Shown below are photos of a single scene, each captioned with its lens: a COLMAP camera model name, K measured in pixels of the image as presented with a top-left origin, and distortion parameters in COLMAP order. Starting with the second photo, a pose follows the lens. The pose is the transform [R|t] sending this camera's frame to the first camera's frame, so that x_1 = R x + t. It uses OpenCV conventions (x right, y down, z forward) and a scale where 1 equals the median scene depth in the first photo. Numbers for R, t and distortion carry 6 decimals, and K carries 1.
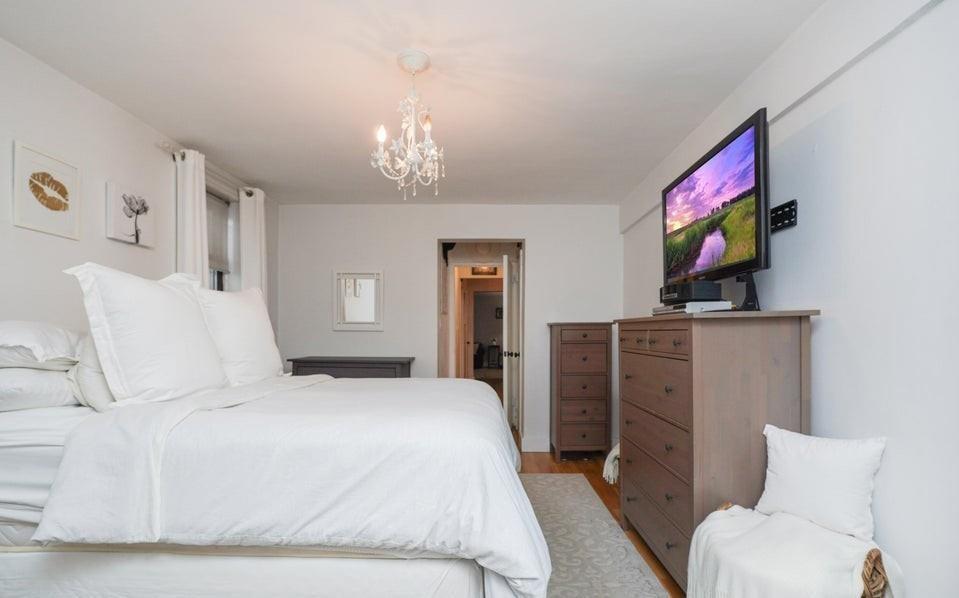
lens RADIAL K [[458.9, 0, 497.6], [0, 458.9, 331.9], [0, 0, 1]] dist [-0.002064, 0.001672]
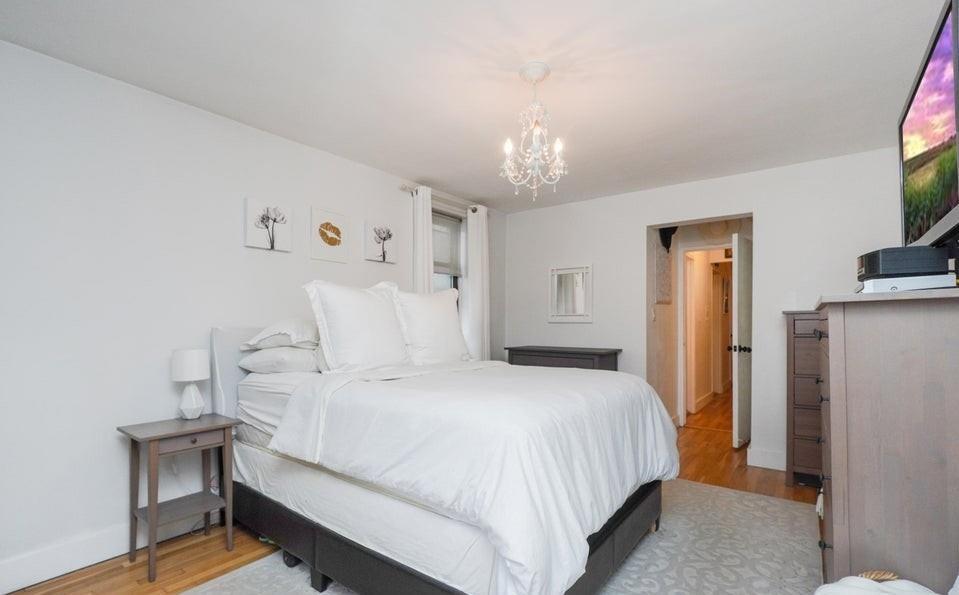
lens RADIAL K [[460.3, 0, 481.7], [0, 460.3, 317.4], [0, 0, 1]] dist [-0.002911, 0.000351]
pose [[0.799534, -0.012838, -0.600483, 0.305375], [0.004571, 0.999873, -0.015290, 0.001431], [0.600603, 0.009480, 0.799491, 0.057917]]
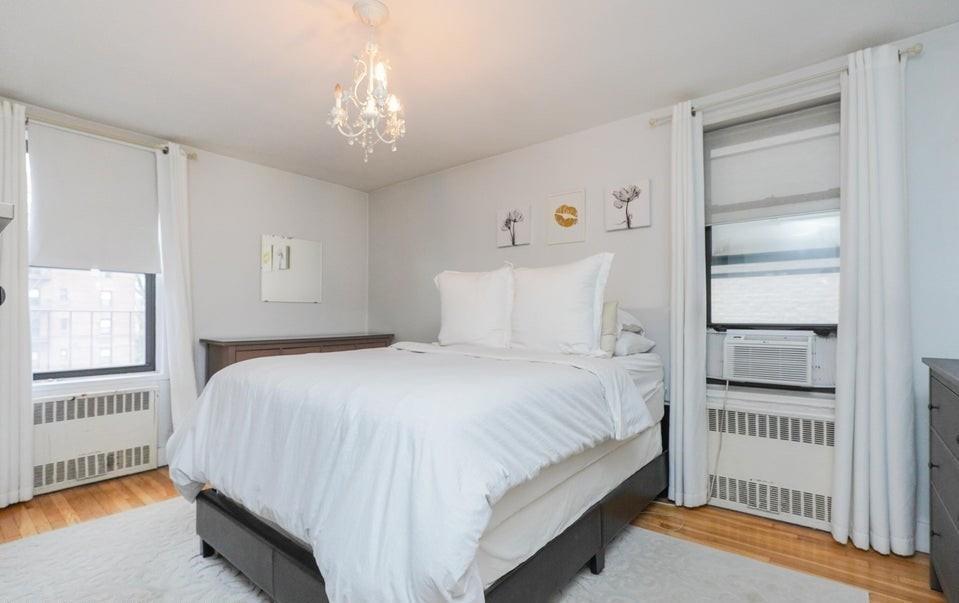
lens RADIAL K [[448.9, 0, 479.5], [0, 448.9, 301.5], [0, 0, 1]] dist [-0.010485, -0.000168]
pose [[-0.653585, -0.020878, -0.756565, 0.291150], [-0.002562, 0.999675, -0.025374, 0.017022], [0.756848, -0.014645, -0.653426, 1.487503]]
